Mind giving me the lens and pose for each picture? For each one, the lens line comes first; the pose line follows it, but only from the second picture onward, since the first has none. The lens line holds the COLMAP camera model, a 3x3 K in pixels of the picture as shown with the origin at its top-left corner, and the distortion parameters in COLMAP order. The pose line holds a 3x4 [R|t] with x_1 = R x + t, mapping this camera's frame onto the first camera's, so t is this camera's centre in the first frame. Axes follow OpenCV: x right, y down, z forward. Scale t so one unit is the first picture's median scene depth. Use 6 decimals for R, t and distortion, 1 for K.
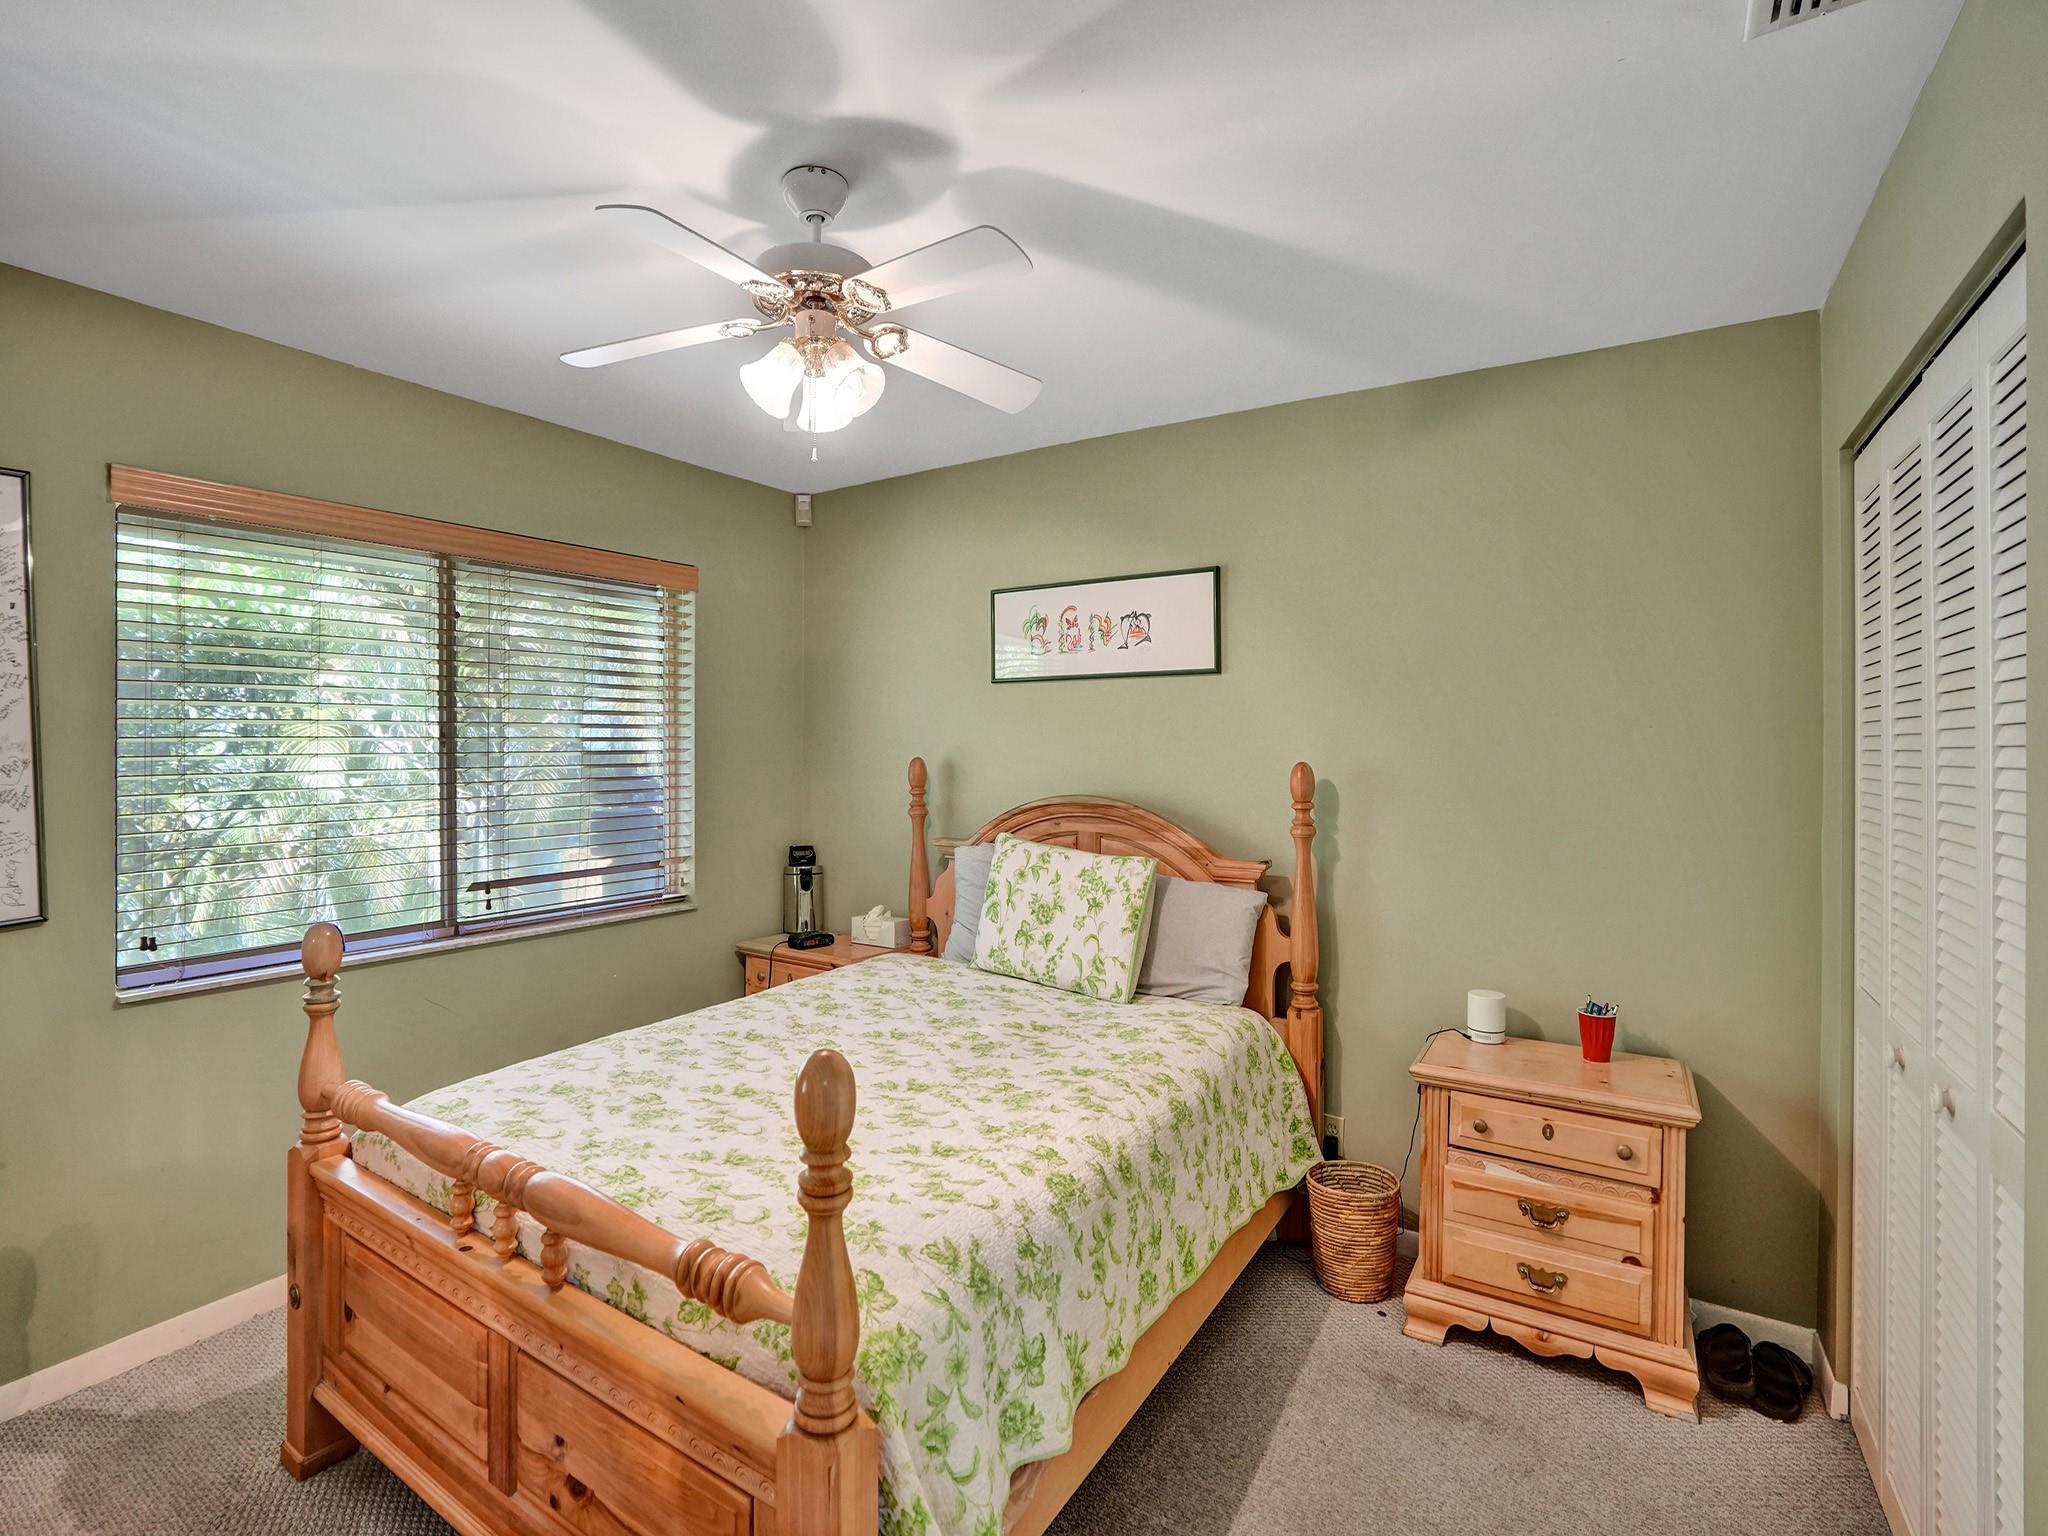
lens RADIAL K [[956.4, 0, 1015.4], [0, 956.4, 771.4], [0, 0, 1]] dist [-0.066673, 0.027245]
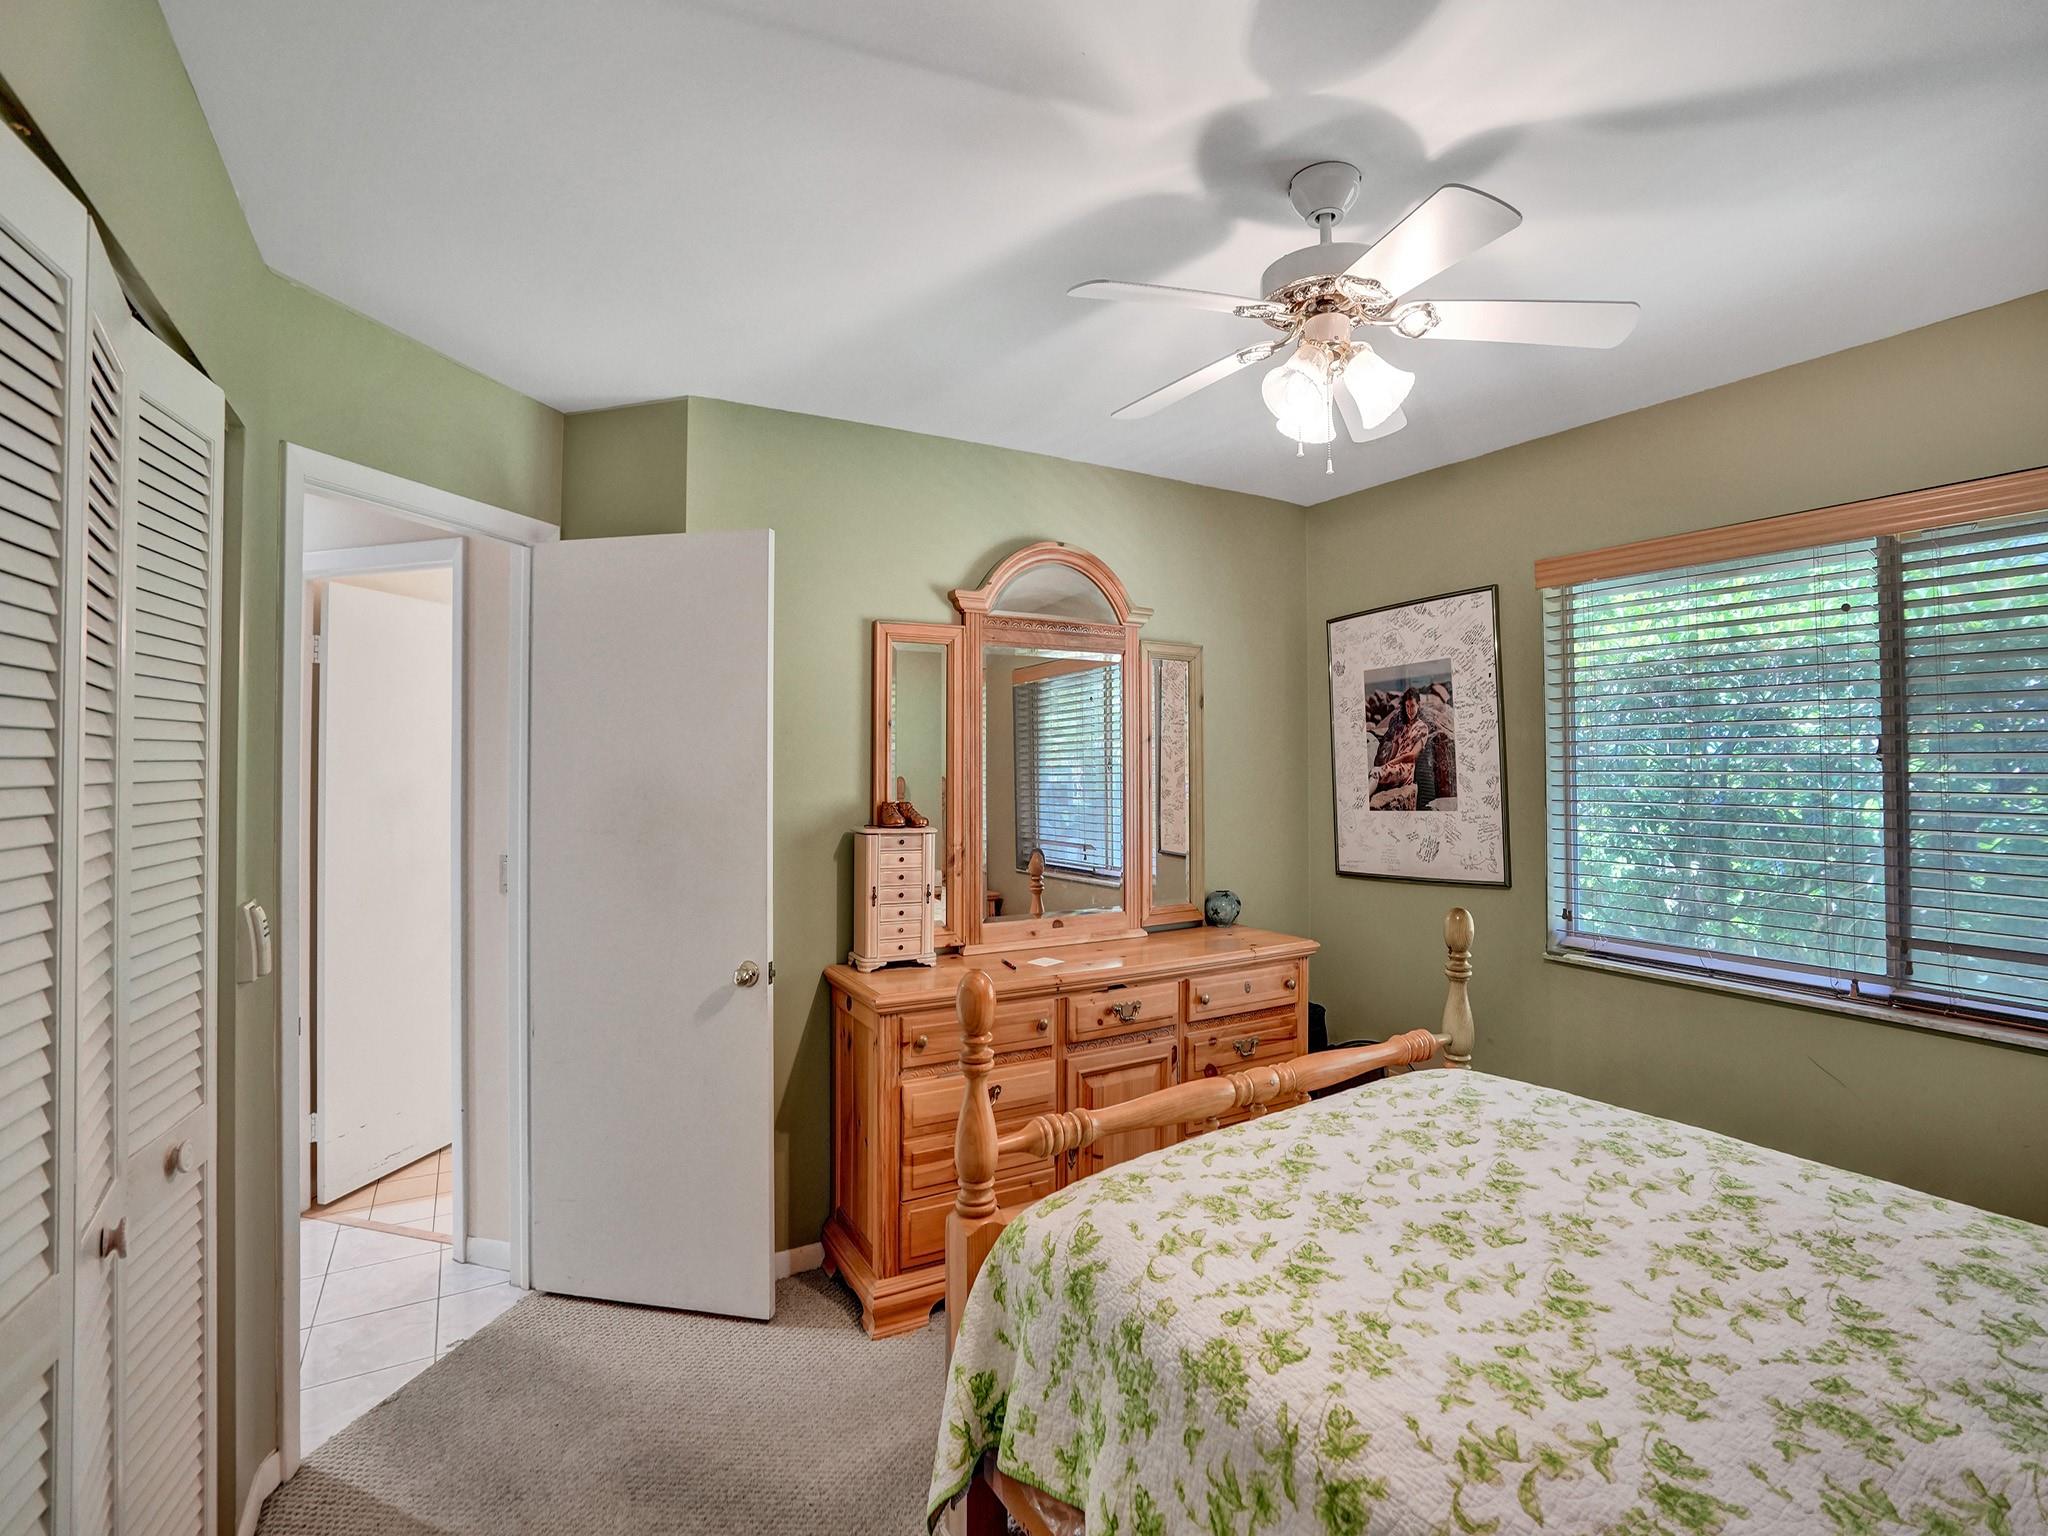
lens RADIAL K [[956.4, 0, 1015.4], [0, 956.4, 771.4], [0, 0, 1]] dist [-0.066673, 0.027245]
pose [[-0.433726, 0.014931, -0.900921, 0.702776], [-0.029185, 0.999105, 0.030608, -0.046693], [0.900572, 0.039569, -0.432903, 1.033490]]
